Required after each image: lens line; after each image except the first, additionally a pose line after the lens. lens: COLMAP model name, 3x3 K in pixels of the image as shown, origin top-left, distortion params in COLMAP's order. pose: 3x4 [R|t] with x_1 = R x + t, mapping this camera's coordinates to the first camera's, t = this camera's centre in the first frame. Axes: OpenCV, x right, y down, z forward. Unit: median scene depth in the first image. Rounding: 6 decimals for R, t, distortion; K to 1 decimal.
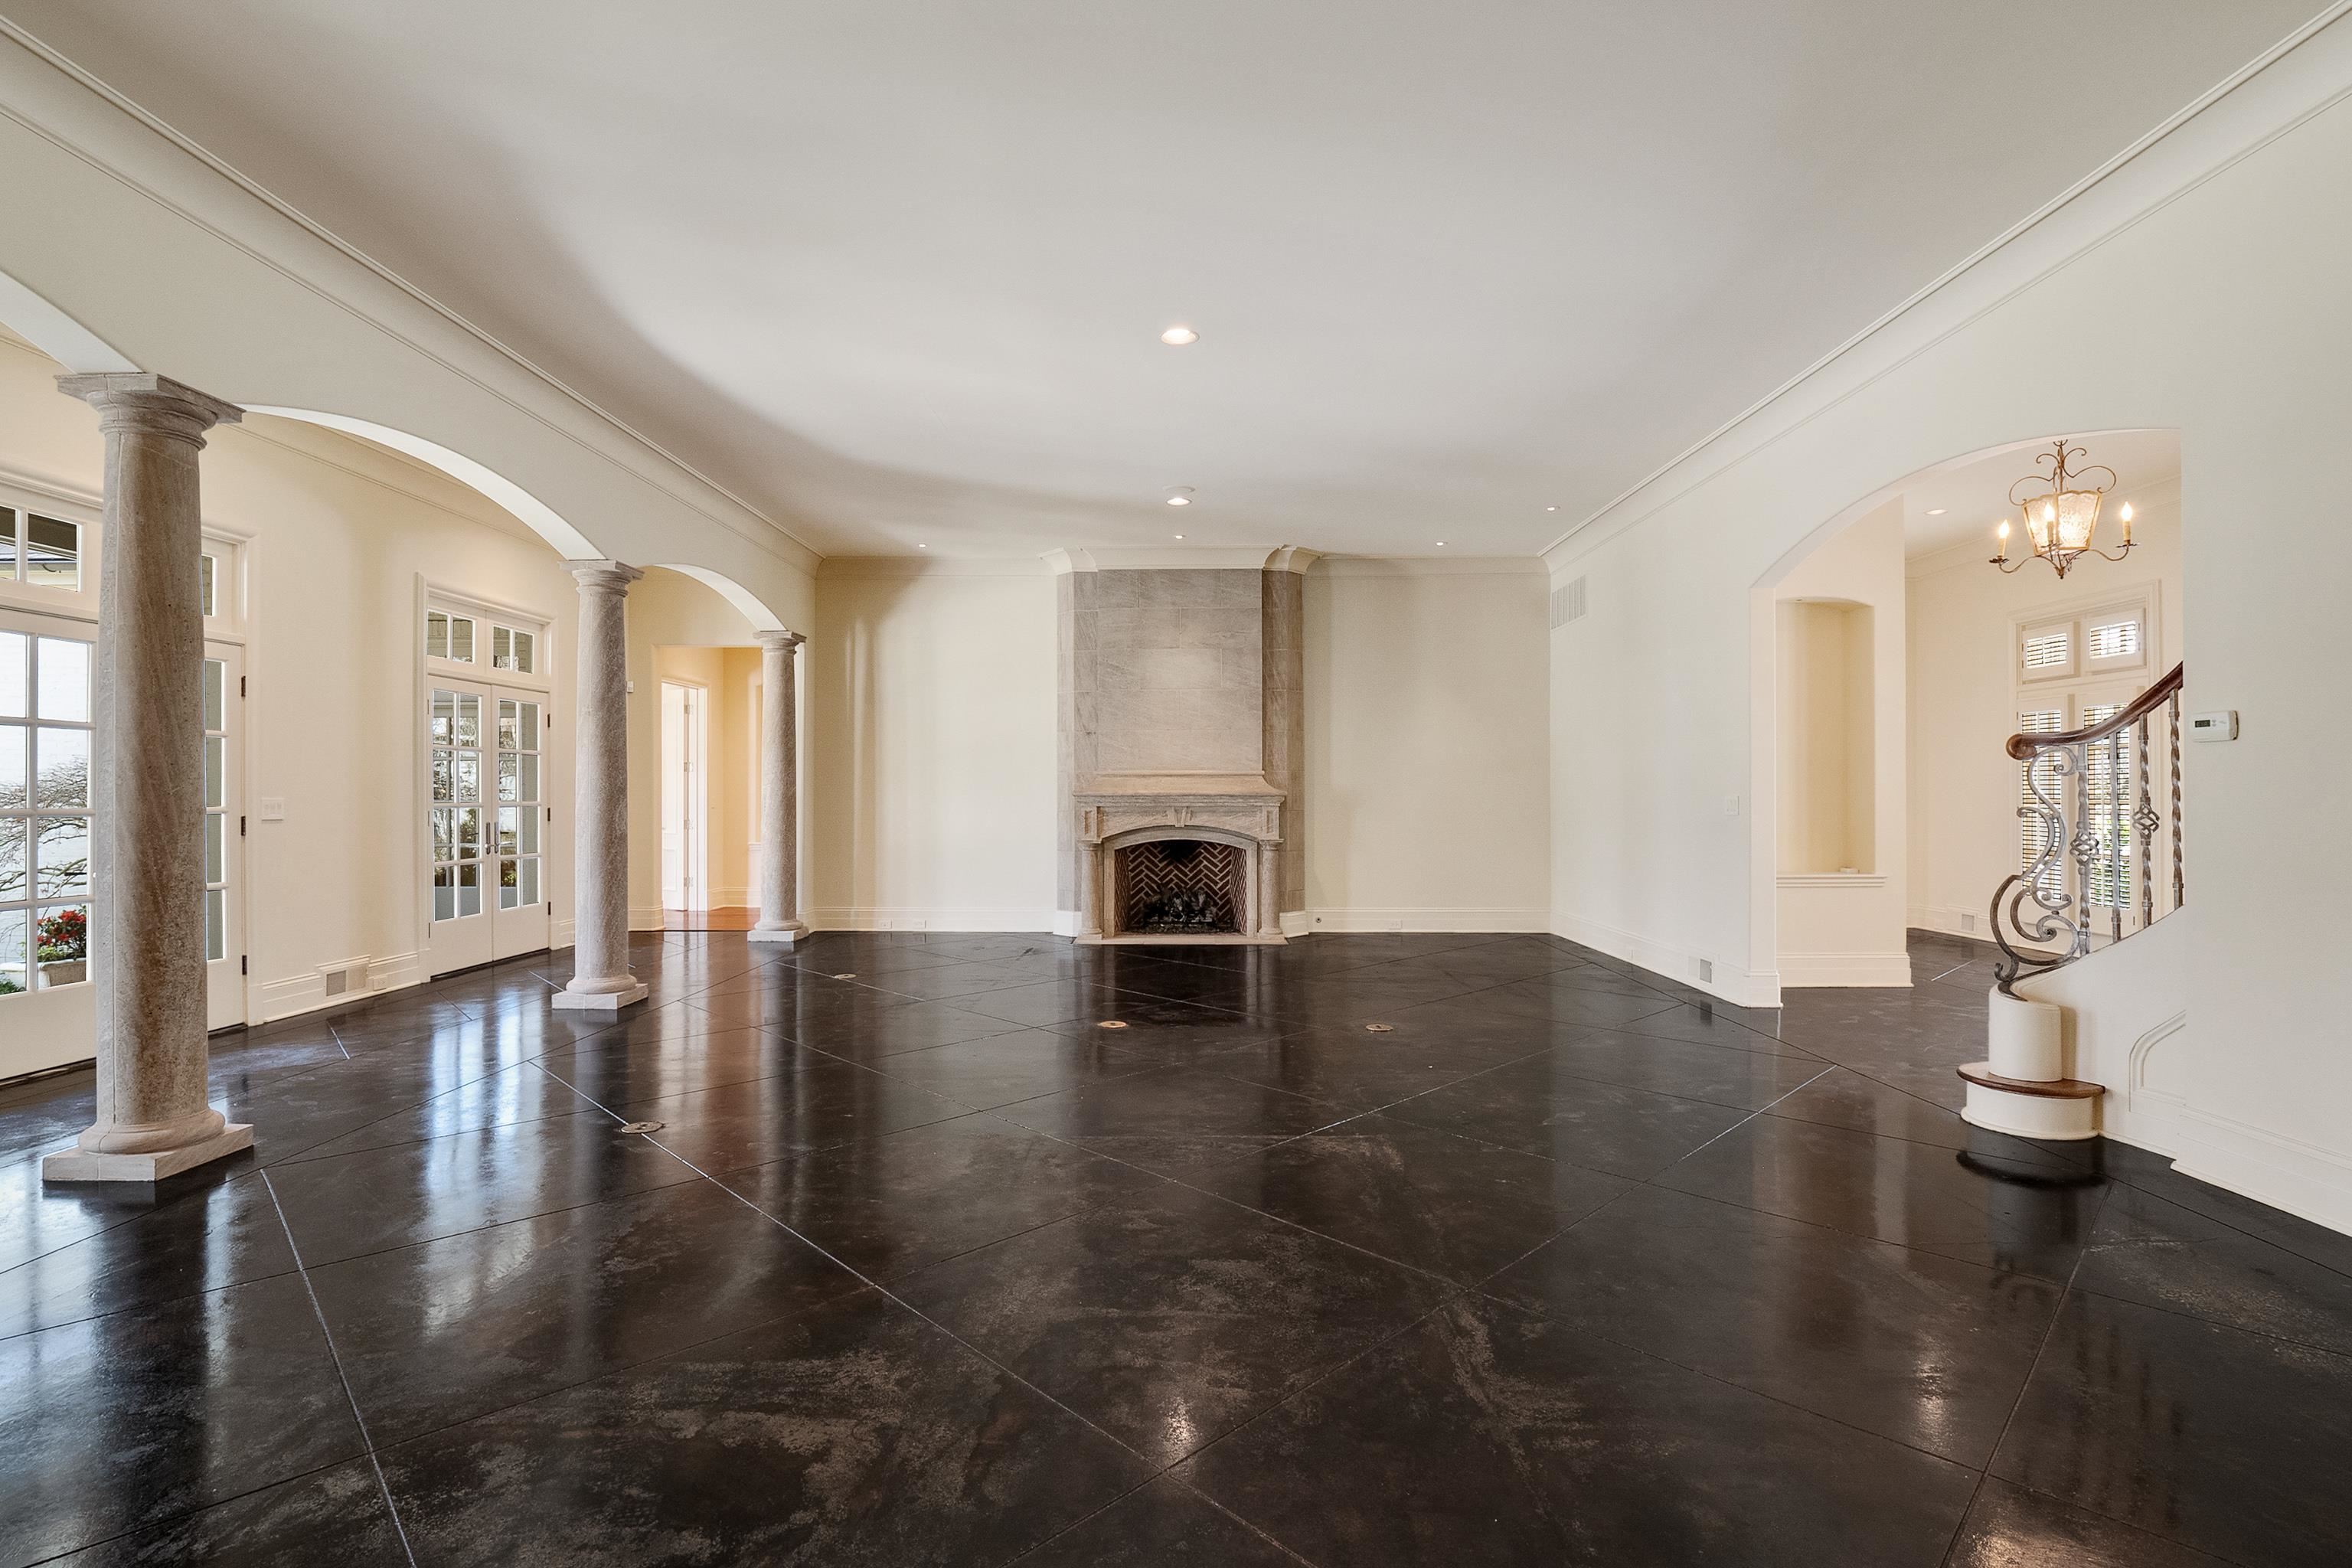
lens RADIAL K [[1128.9, 0, 1183.8], [0, 1128.9, 782.8], [0, 0, 1]] dist [-0.013071, -0.000233]
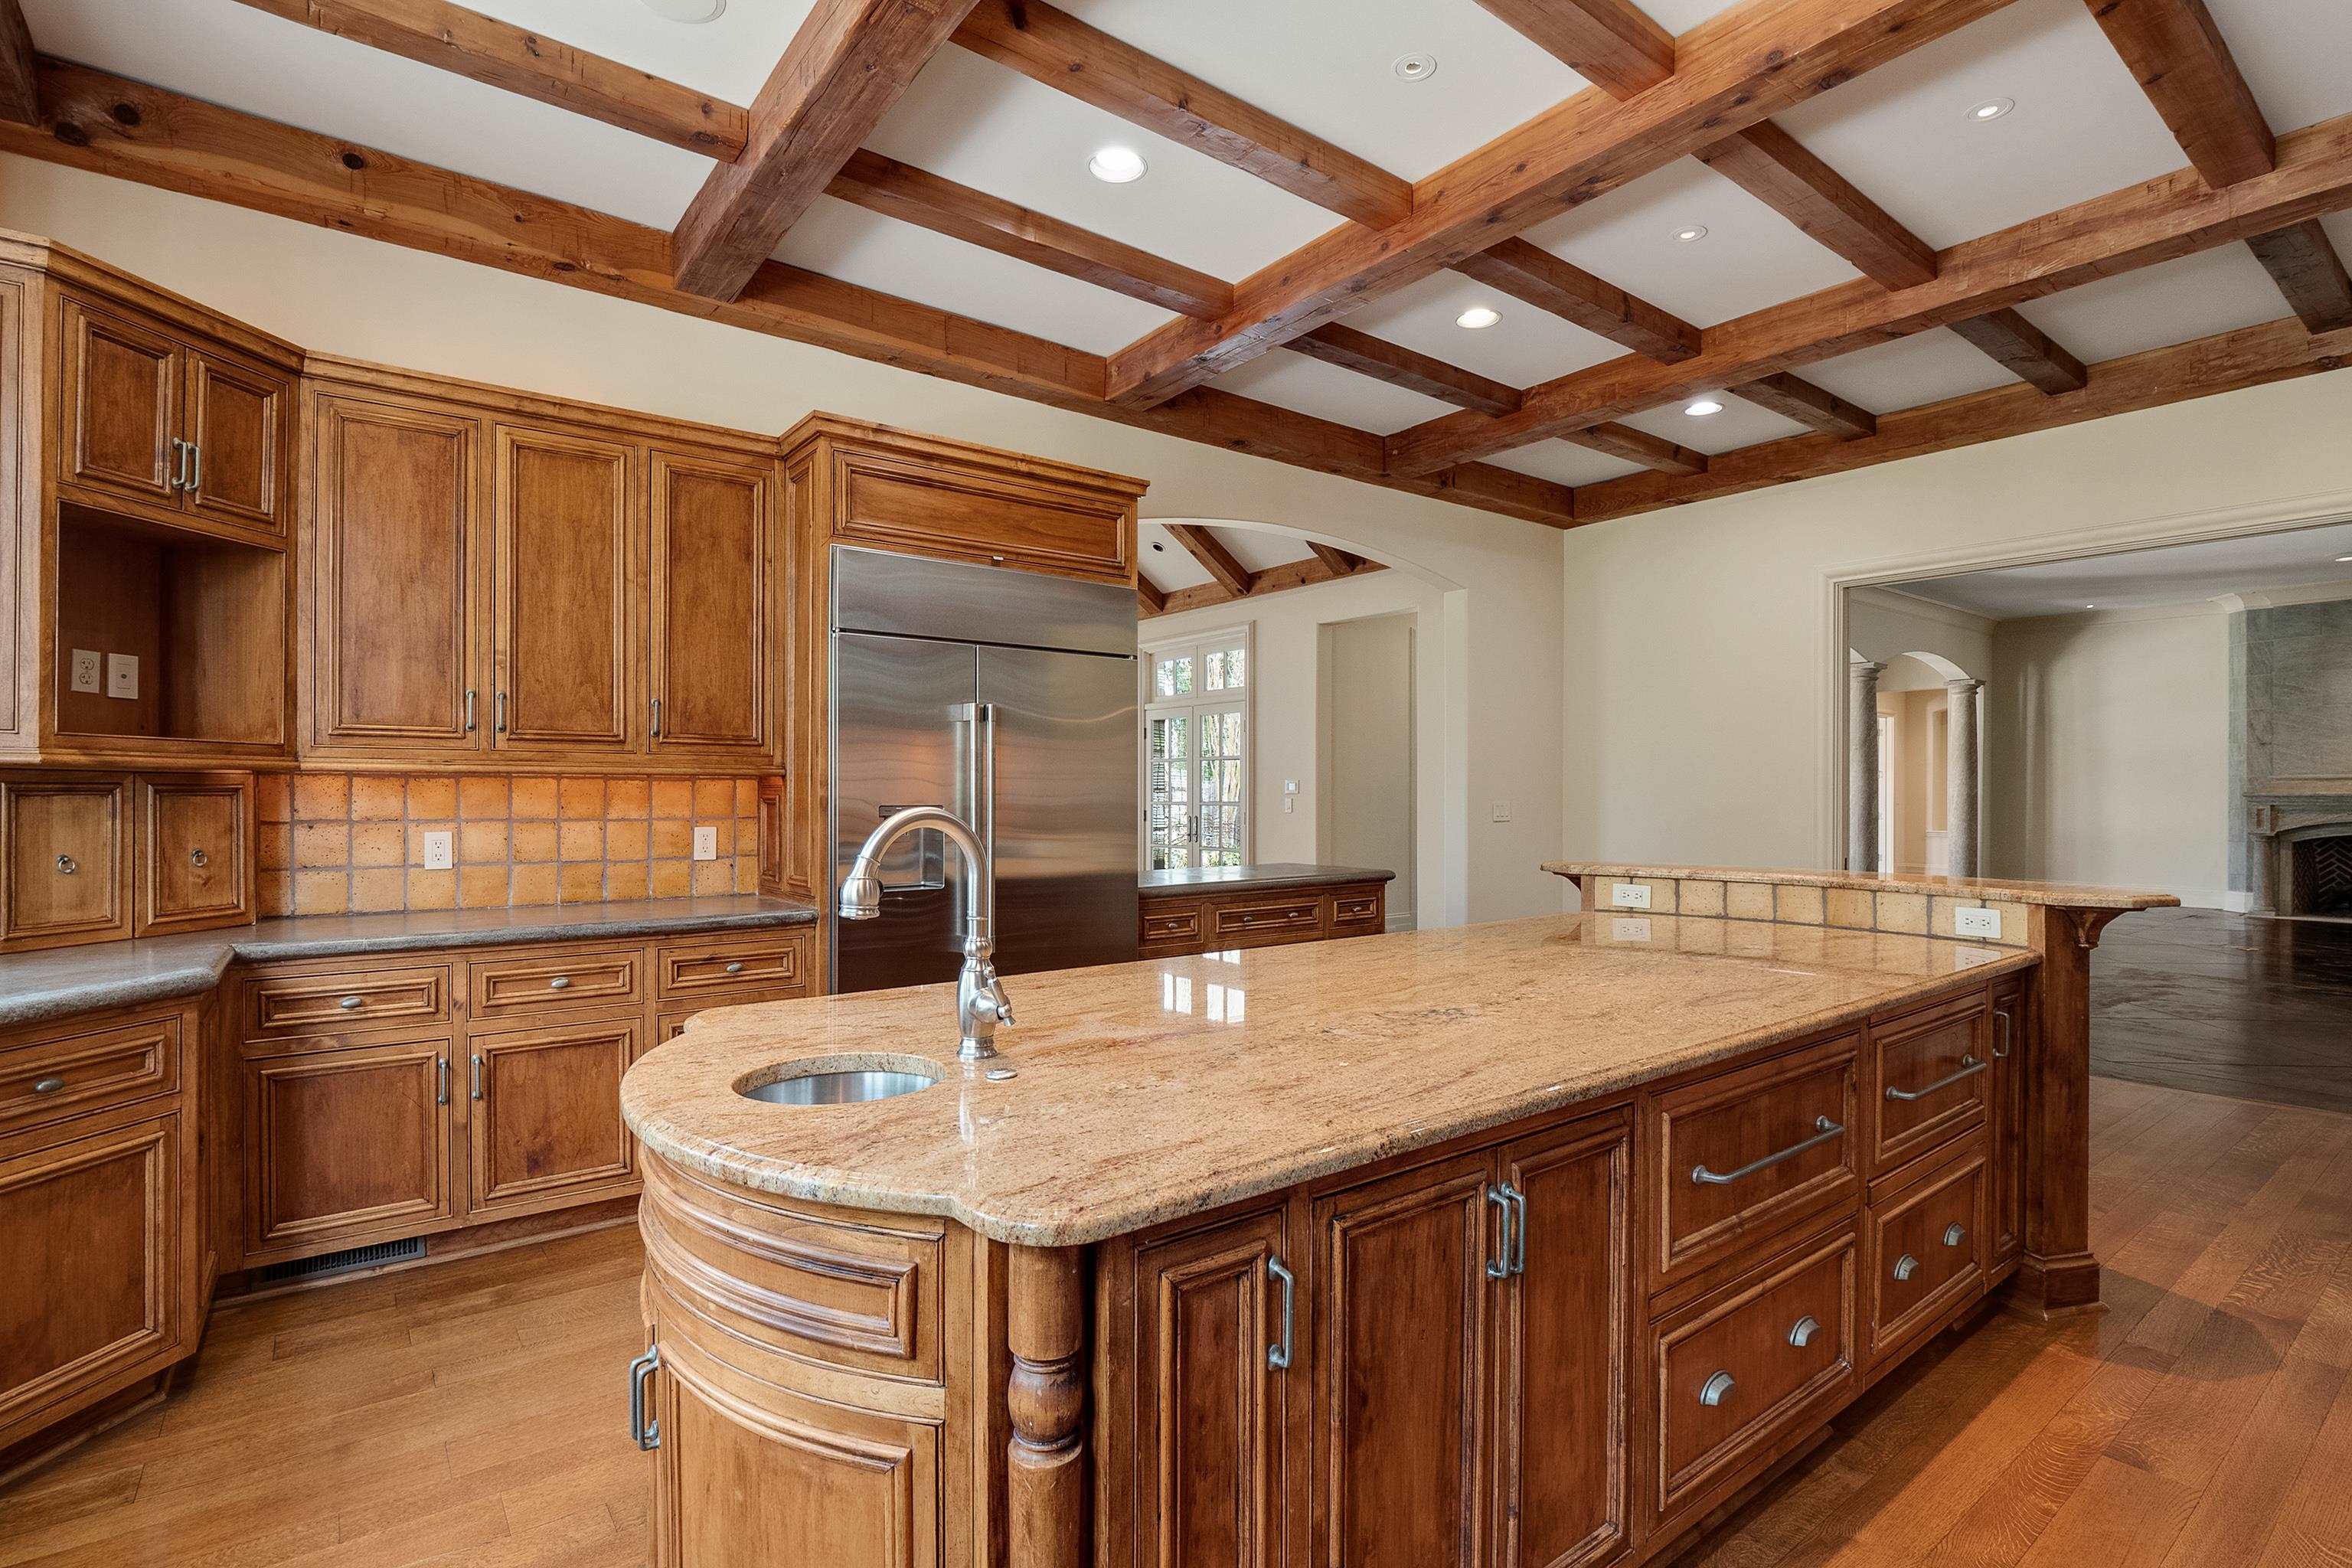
lens RADIAL K [[1128.9, 0, 1155.6], [0, 1128.9, 791.4], [0, 0, 1]] dist [-0.013071, -0.000233]
pose [[0.600693, 0.002348, -0.799477, 0.155355], [0.000680, 0.999994, 0.003448, 0.001388], [0.799480, -0.002615, 0.600687, -0.650413]]
